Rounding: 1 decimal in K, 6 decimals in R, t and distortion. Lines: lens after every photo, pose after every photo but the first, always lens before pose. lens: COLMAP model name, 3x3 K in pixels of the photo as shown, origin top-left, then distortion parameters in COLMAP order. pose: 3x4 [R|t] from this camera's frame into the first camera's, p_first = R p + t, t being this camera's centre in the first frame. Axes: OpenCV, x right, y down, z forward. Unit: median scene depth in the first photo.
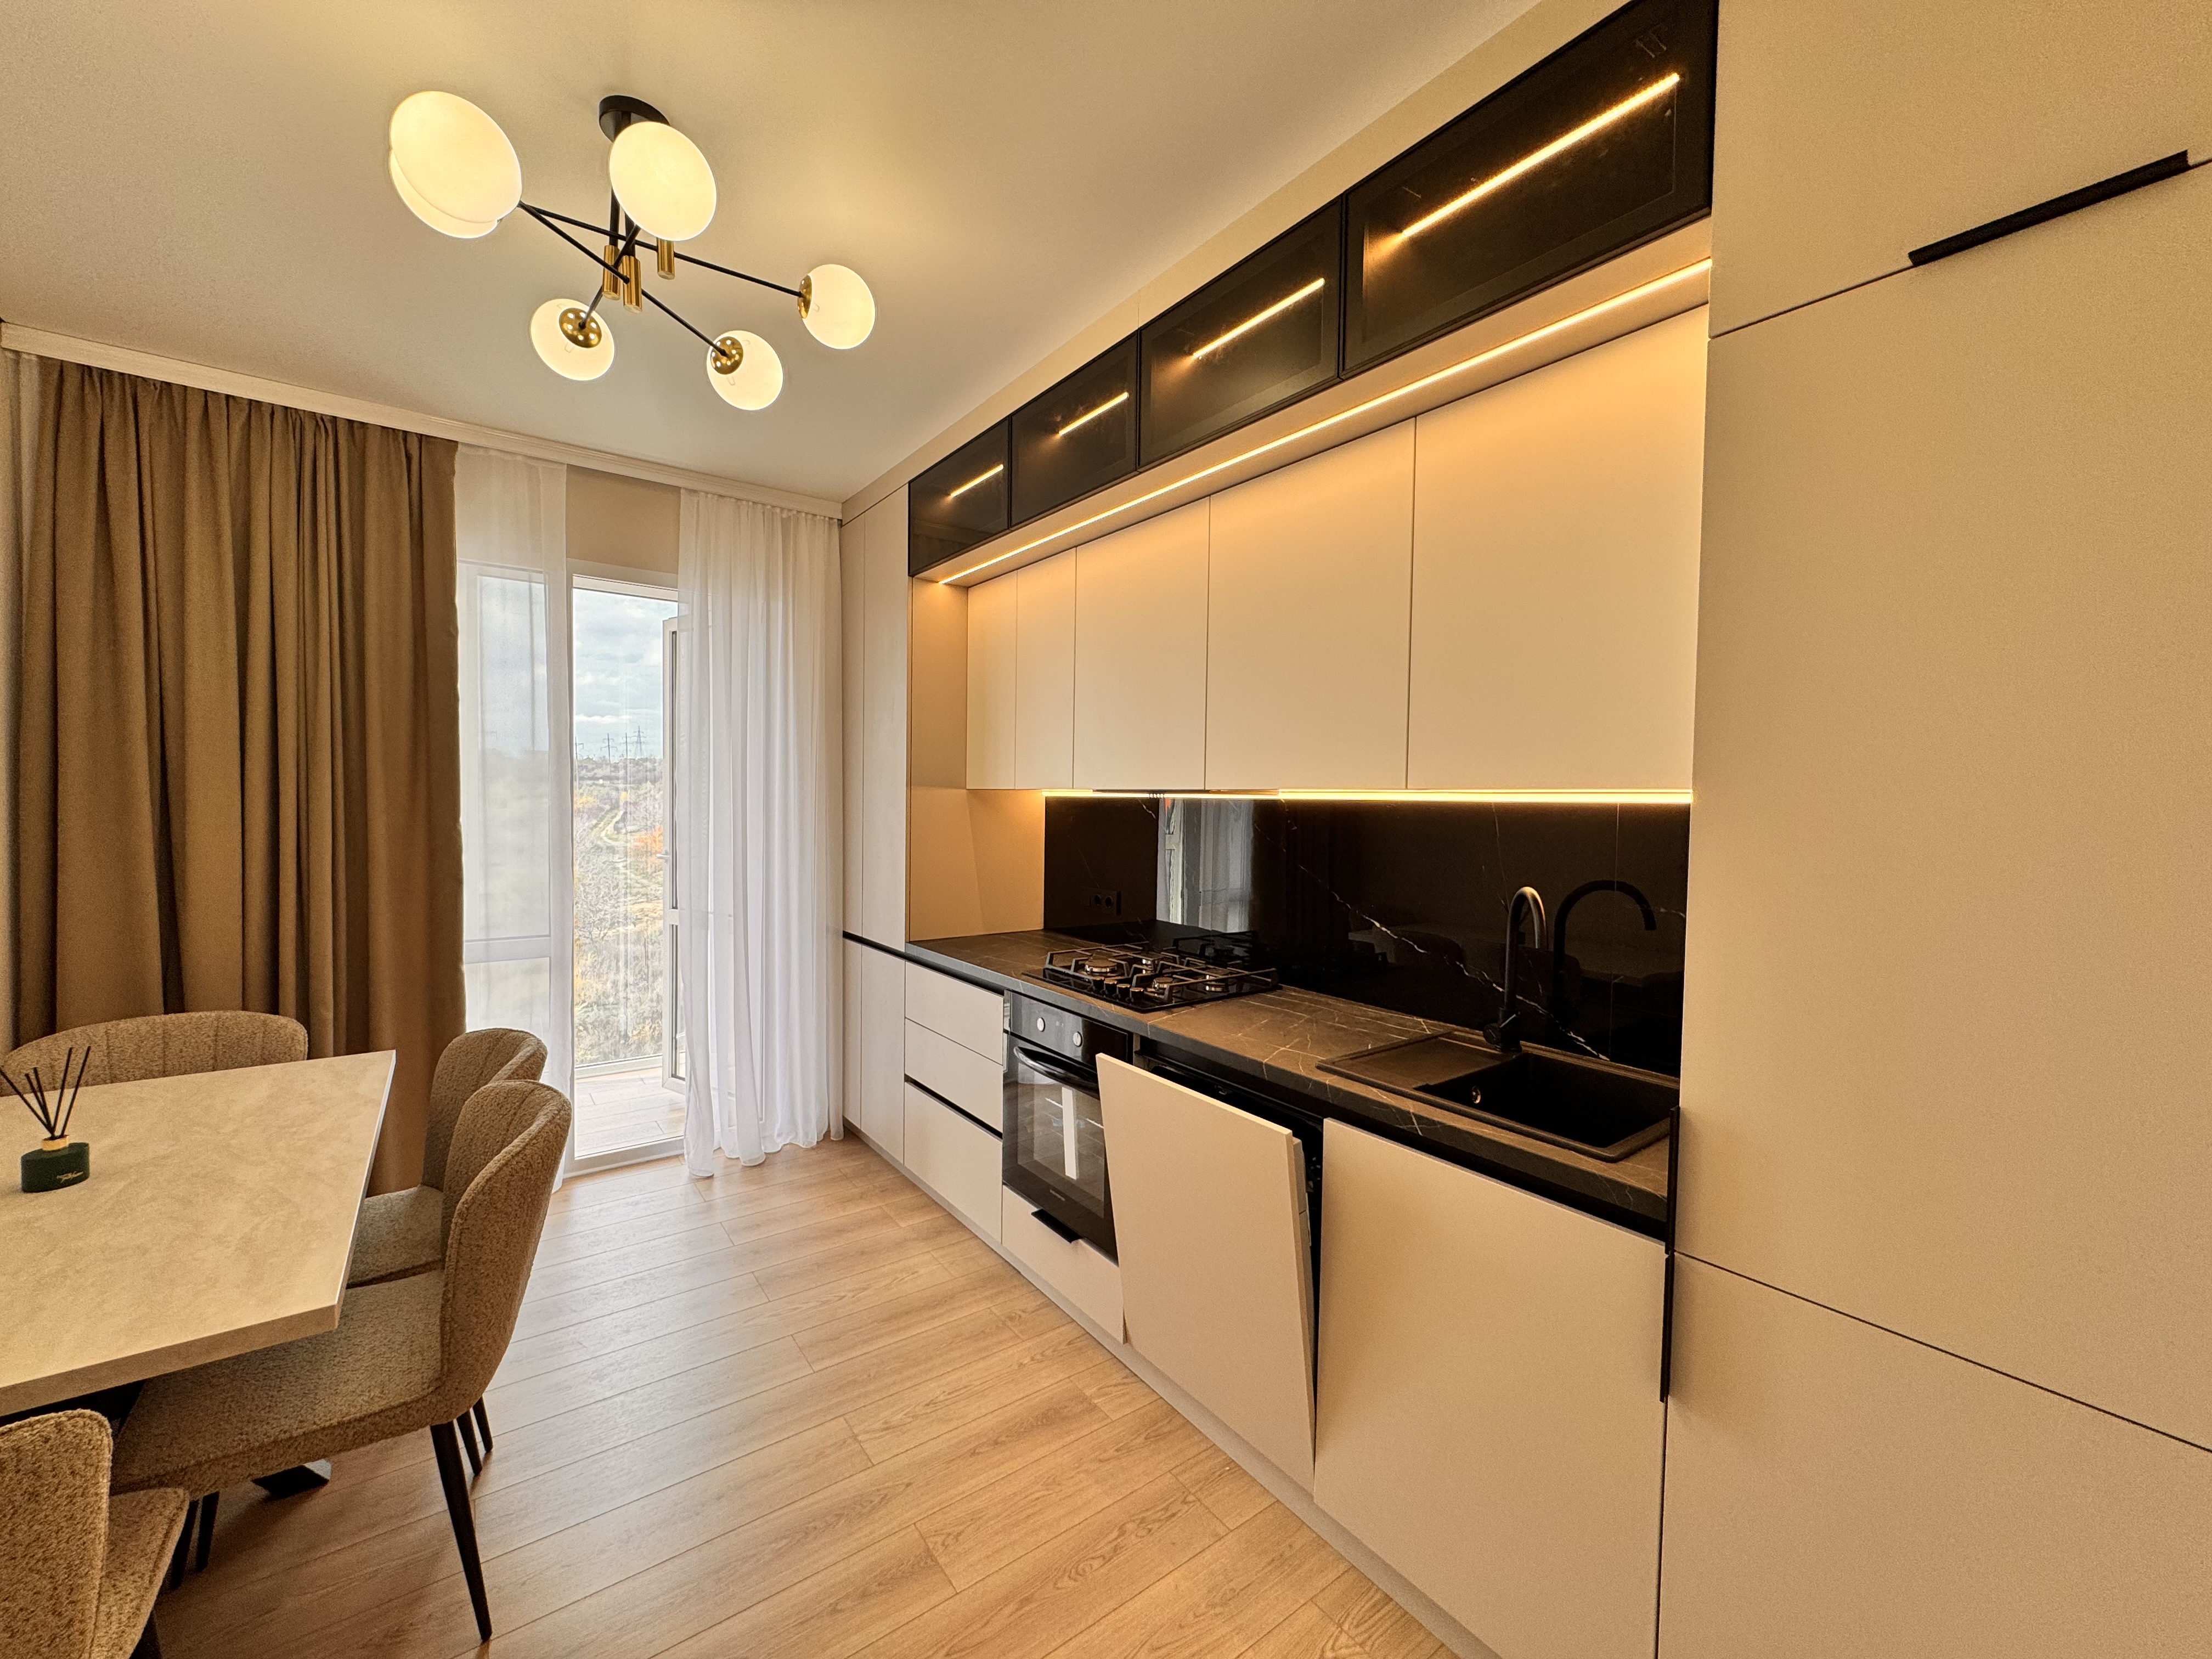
lens RADIAL K [[876.8, 0, 1099.0], [0, 876.8, 831.6], [0, 0, 1]] dist [-0.001813, 0.000211]
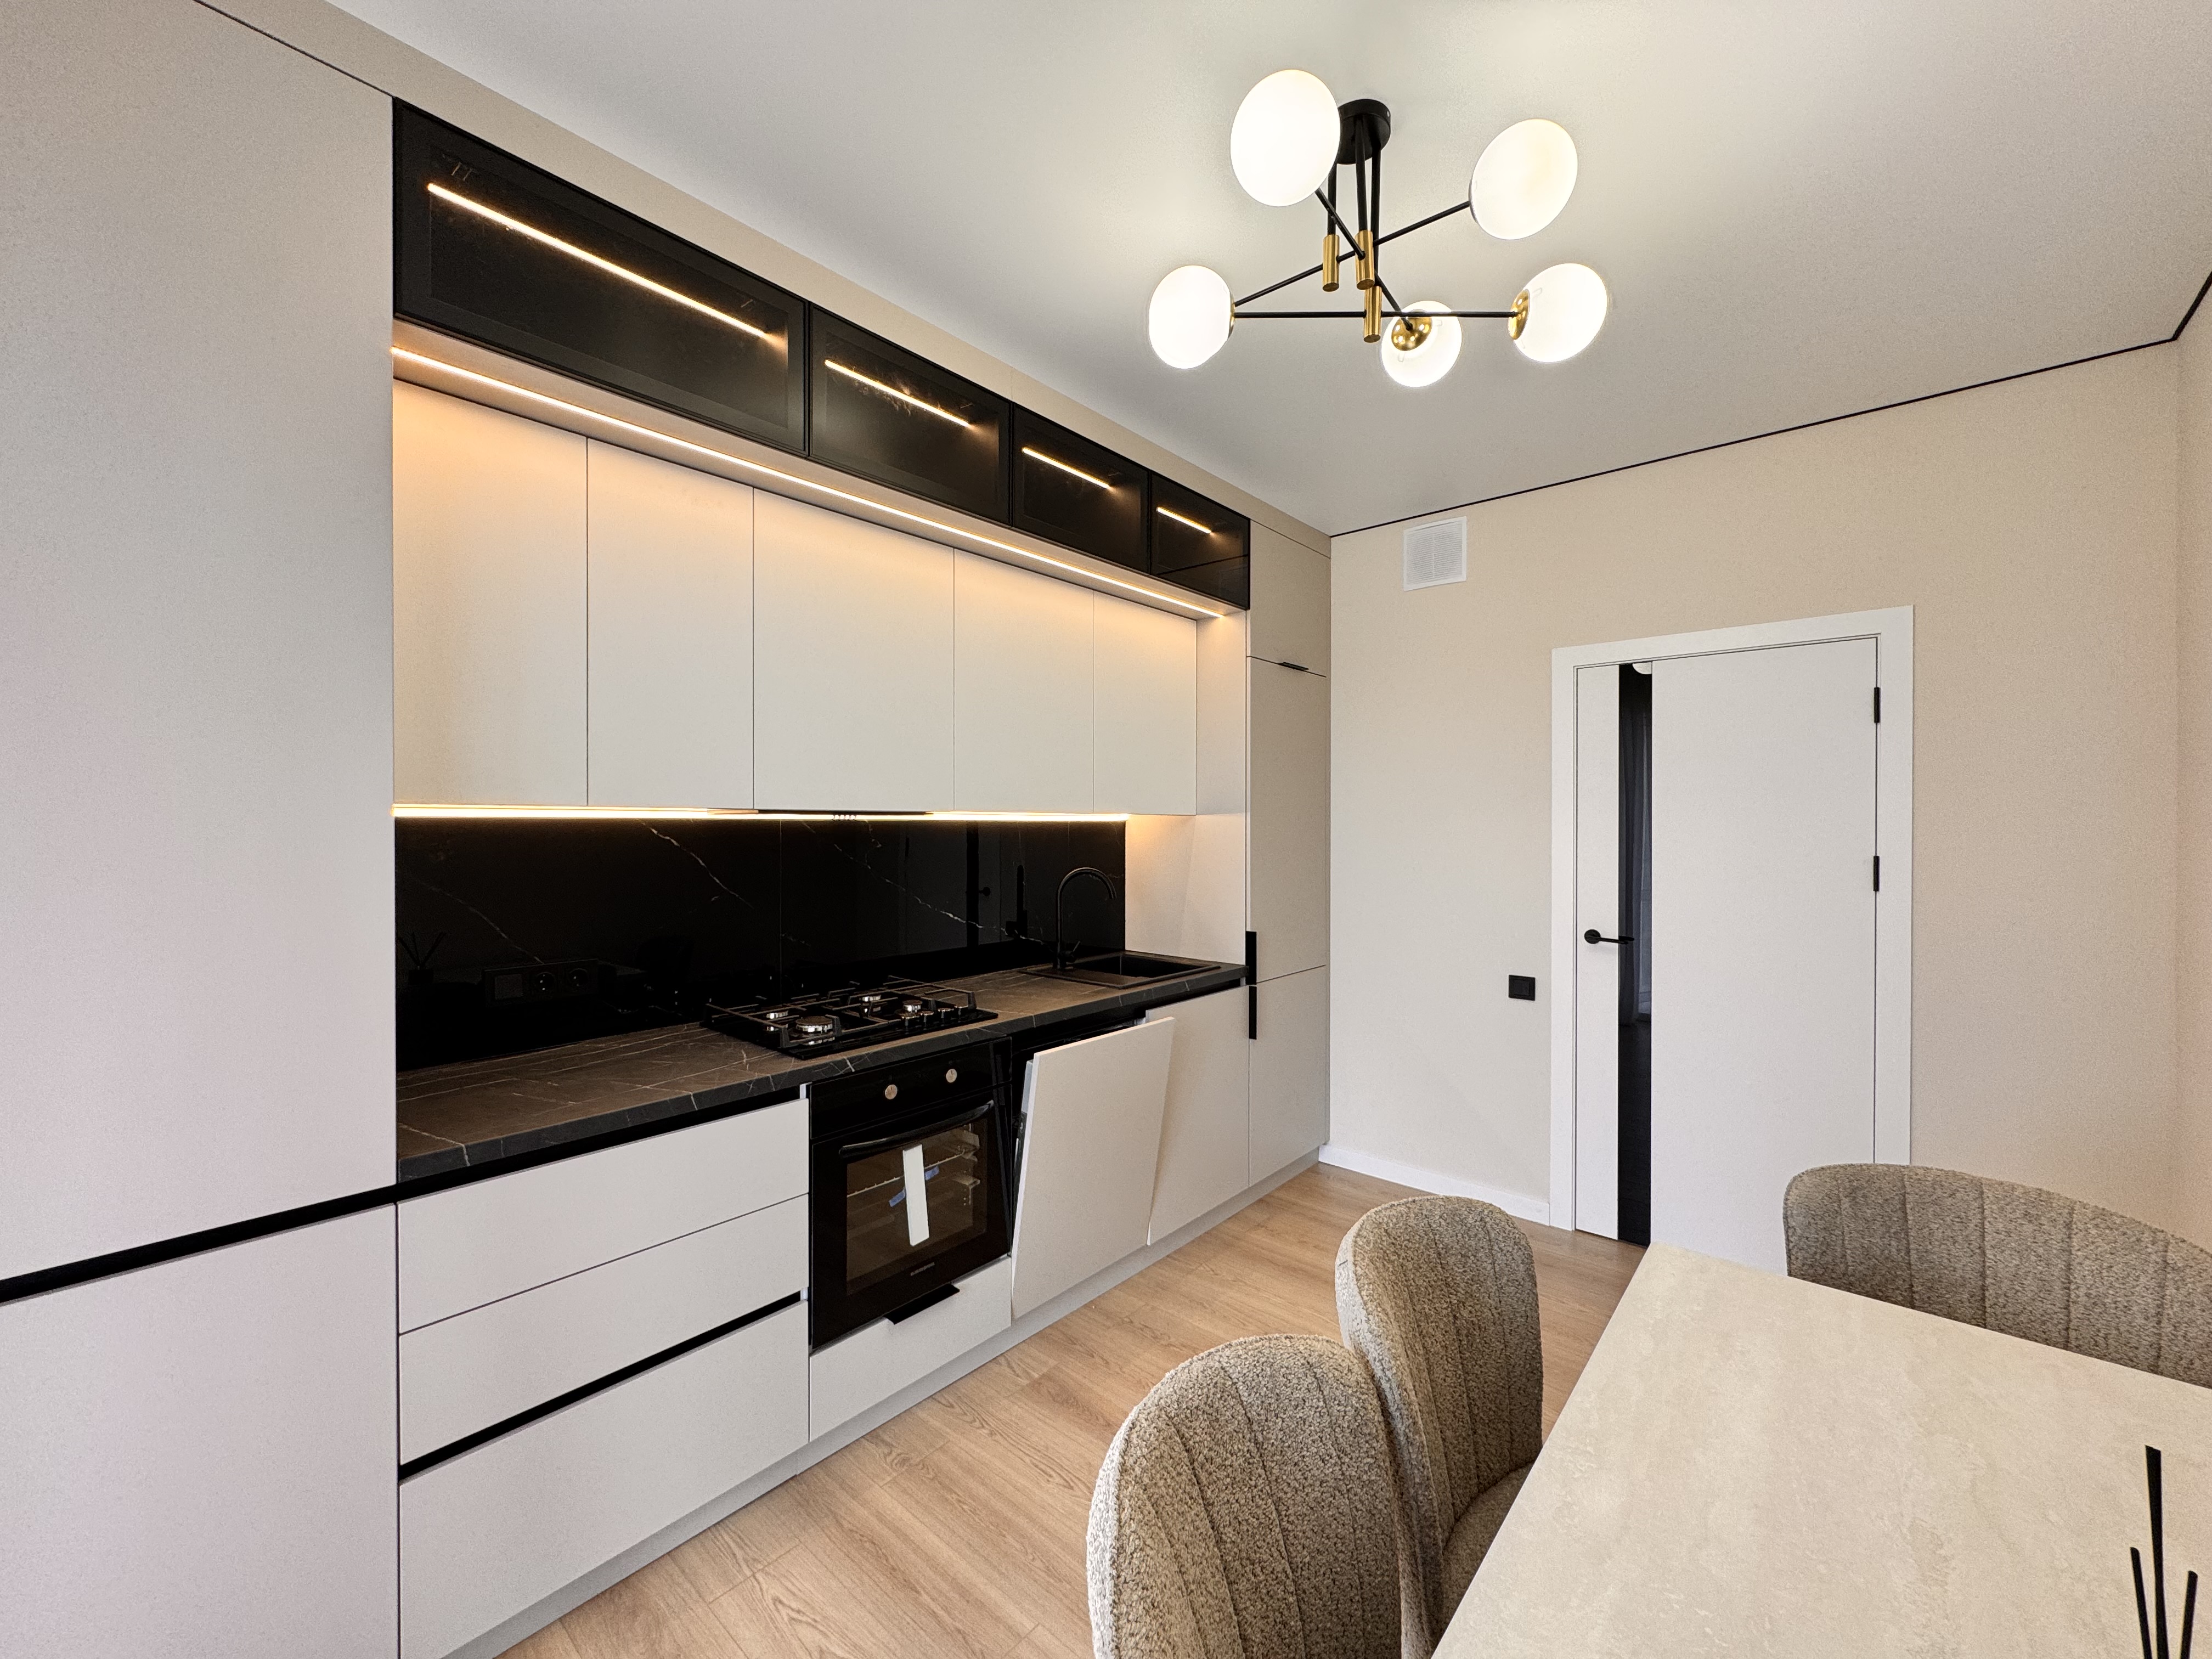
lens RADIAL K [[876.8, 0, 1100.5], [0, 876.8, 823.7], [0, 0, 1]] dist [-0.001813, 0.000211]
pose [[-0.210393, -0.017382, 0.977462, -0.927335], [0.028639, 0.999303, 0.023935, -0.050918], [-0.977197, 0.033029, -0.209749, 0.977476]]
